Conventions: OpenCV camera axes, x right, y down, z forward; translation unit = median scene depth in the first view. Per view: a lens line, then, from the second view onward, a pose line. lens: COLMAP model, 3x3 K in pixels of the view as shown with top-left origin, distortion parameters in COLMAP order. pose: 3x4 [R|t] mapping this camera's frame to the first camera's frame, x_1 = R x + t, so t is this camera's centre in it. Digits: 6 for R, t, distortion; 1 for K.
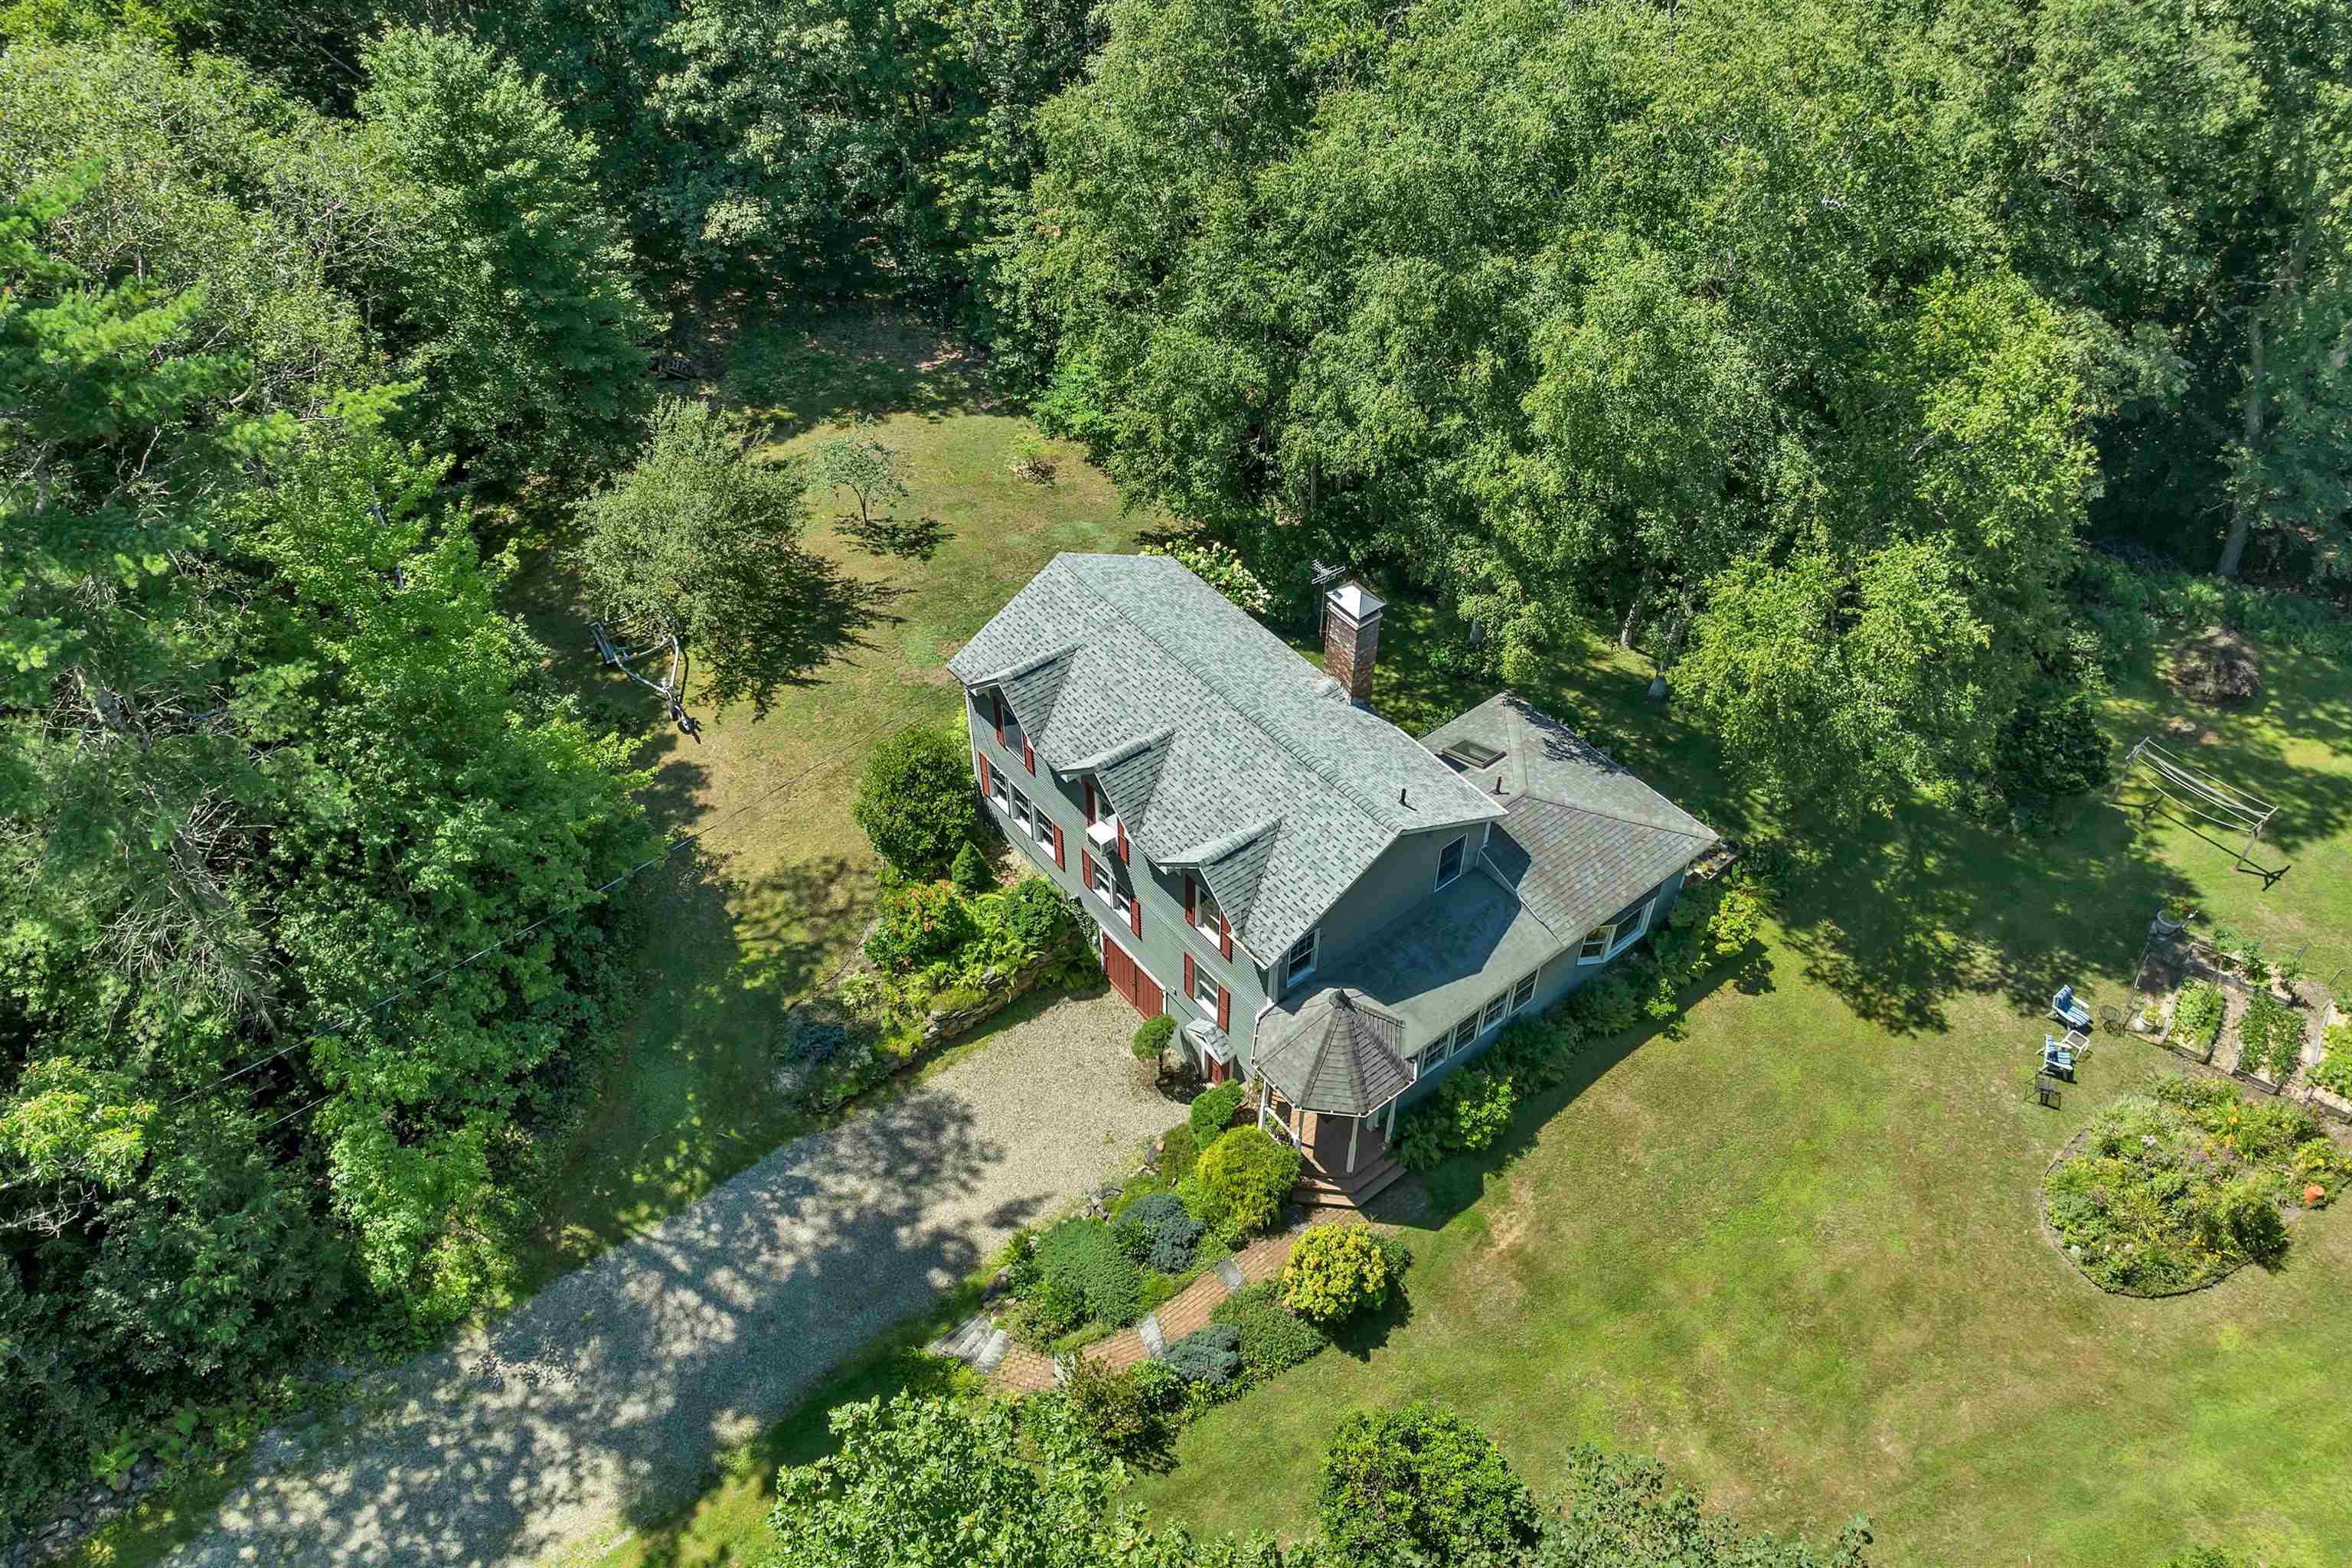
lens RADIAL K [[1696.2, 0, 1187.0], [0, 1696.2, 791.0], [0, 0, 1]] dist [-0.070407, 0.039572]
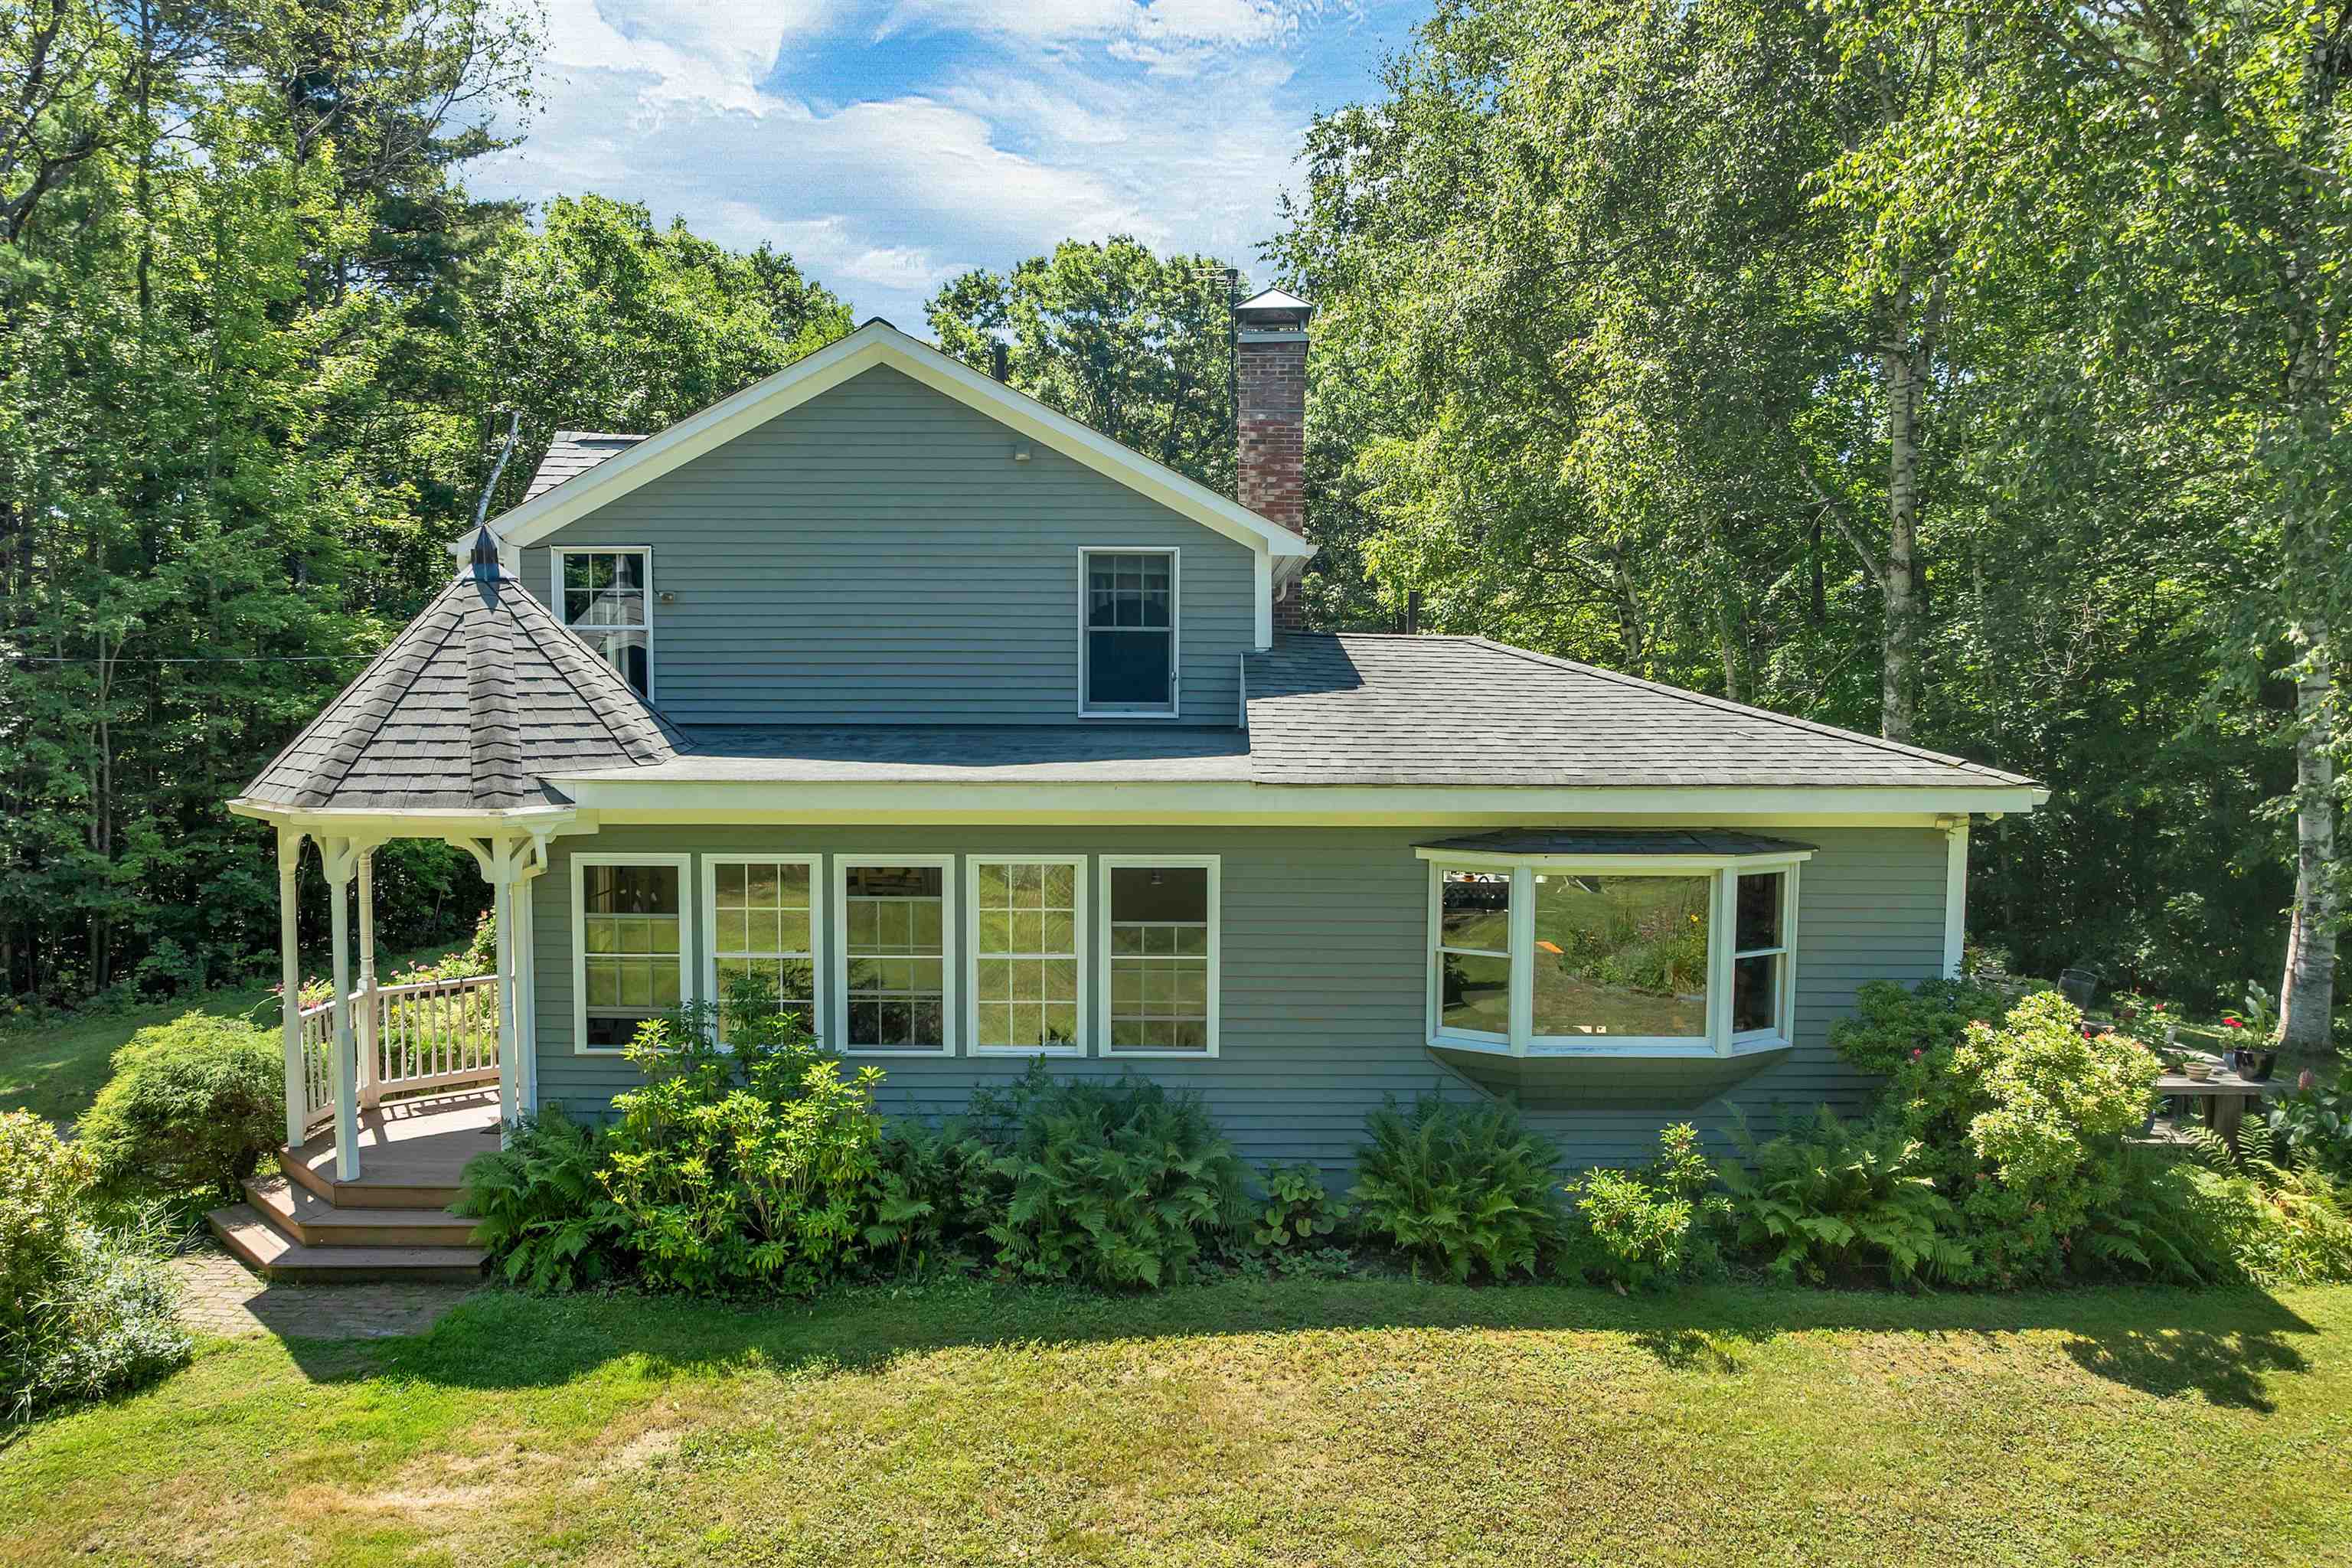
lens RADIAL K [[1696.2, 0, 1187.0], [0, 1696.2, 791.0], [0, 0, 1]] dist [-0.070407, 0.039572]
pose [[0.778271, 0.043558, -0.626415, 0.382670], [-0.441275, 0.747665, -0.496260, 0.236653], [0.446733, 0.662646, 0.601107, 0.768819]]
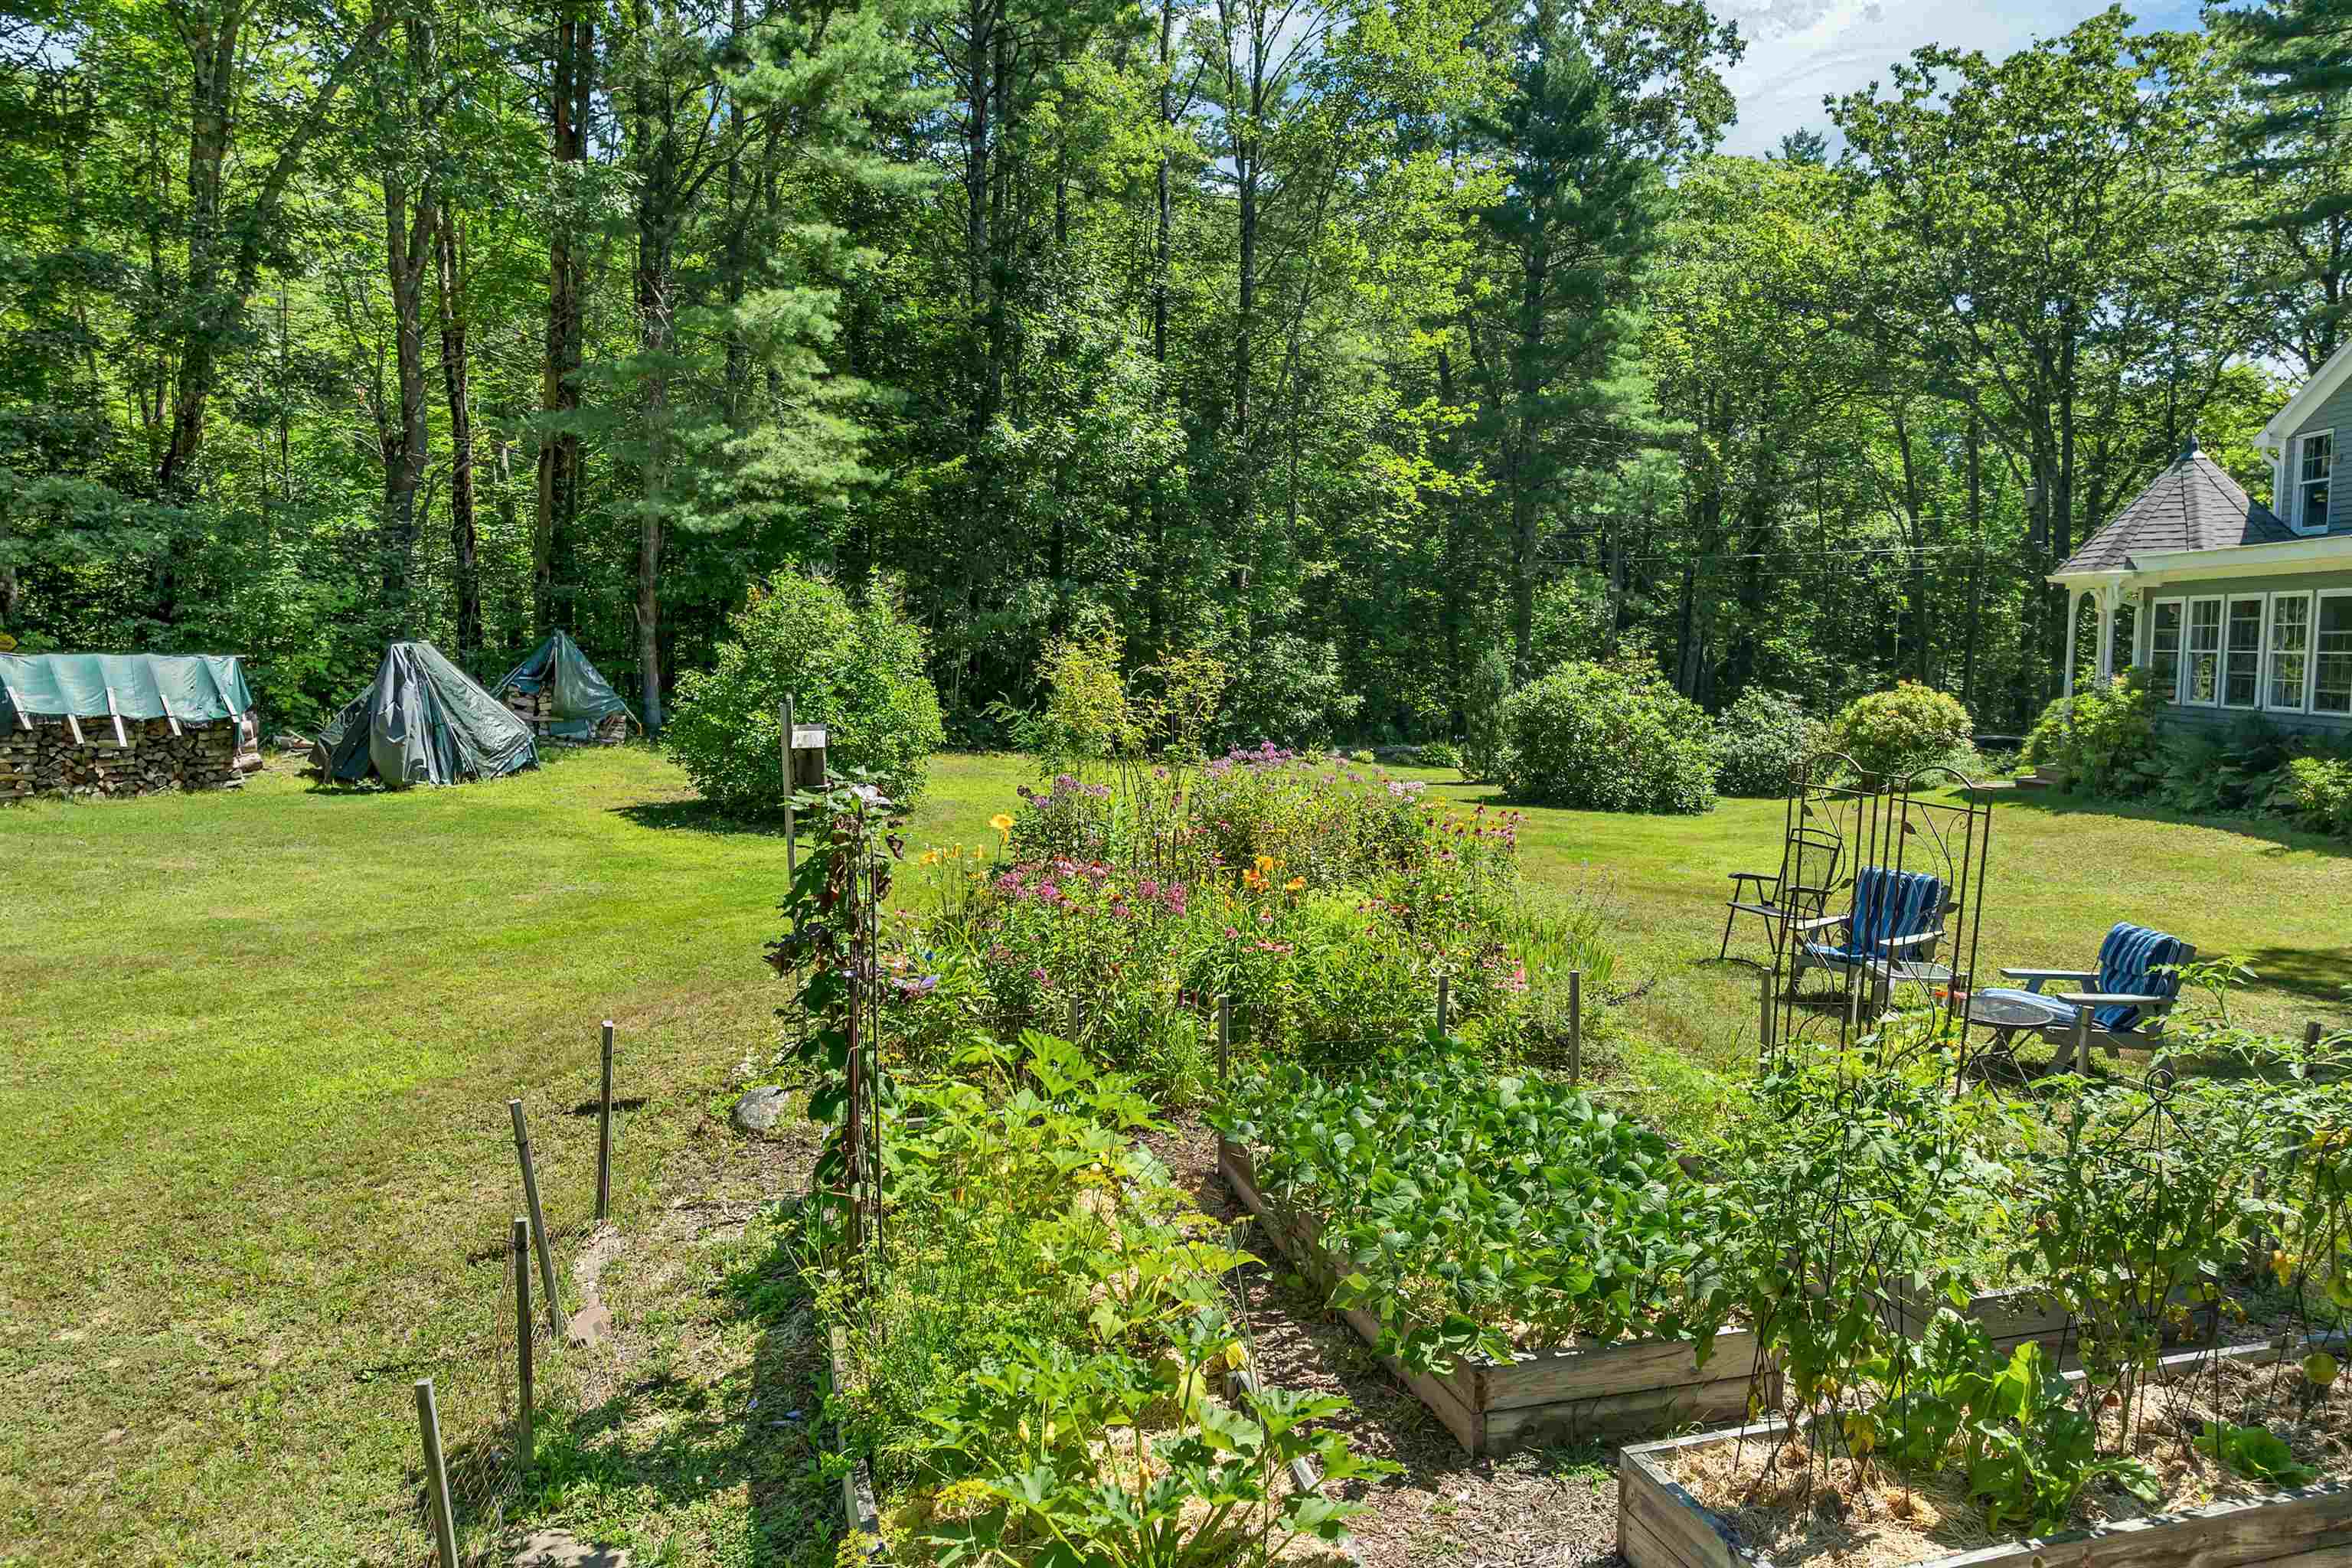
lens RADIAL K [[1709.7, 0, 1194.2], [0, 1709.7, 781.9], [0, 0, 1]] dist [-0.037438, -0.001780]
pose [[-0.681152, 0.049661, -0.730456, 0.759695], [-0.520351, 0.669014, 0.530712, 0.052638], [0.515041, 0.741589, -0.429859, 1.031095]]
